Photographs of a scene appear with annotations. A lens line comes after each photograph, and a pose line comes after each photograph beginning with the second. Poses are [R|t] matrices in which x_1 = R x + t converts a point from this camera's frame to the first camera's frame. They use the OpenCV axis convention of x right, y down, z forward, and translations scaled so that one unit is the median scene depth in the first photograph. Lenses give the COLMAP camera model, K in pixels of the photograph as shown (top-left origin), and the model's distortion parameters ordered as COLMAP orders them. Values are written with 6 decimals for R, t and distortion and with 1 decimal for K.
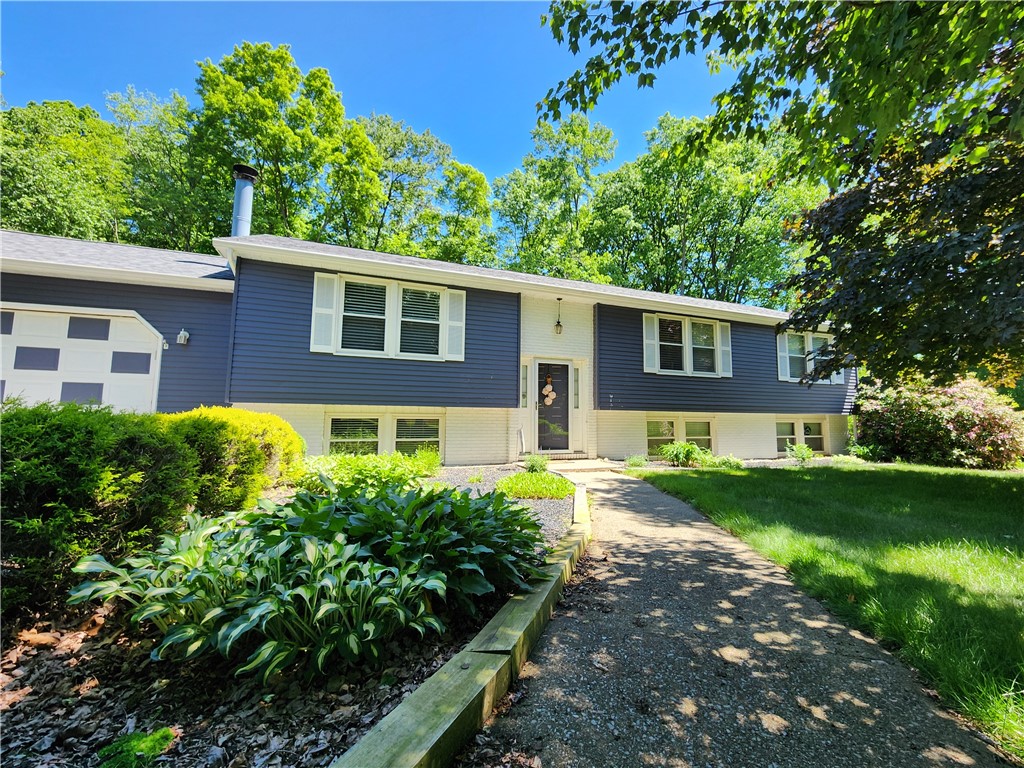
lens RADIAL K [[420.8, 0, 512.1], [0, 420.8, 376.0], [0, 0, 1]] dist [-0.001330, 0.000095]
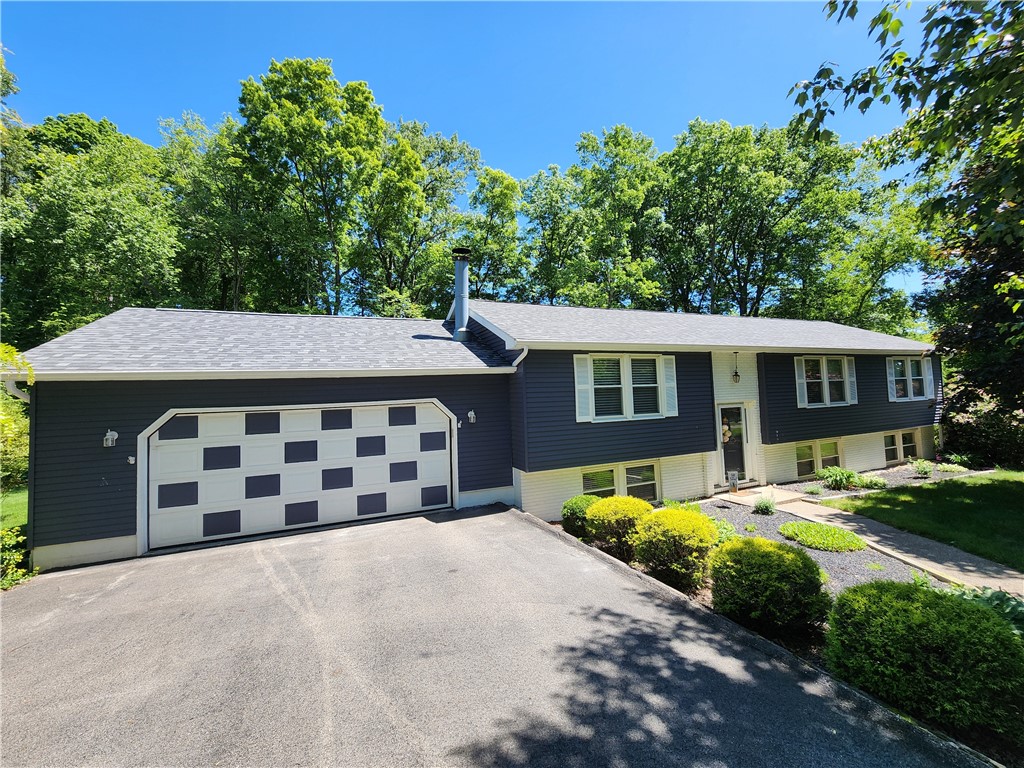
lens RADIAL K [[420.8, 0, 512.1], [0, 420.8, 376.0], [0, 0, 1]] dist [-0.001330, 0.000095]
pose [[0.998257, -0.046534, 0.036299, -0.247733], [0.044995, 0.998098, 0.042130, -0.087724], [-0.038191, -0.040423, 0.998453, -0.063541]]
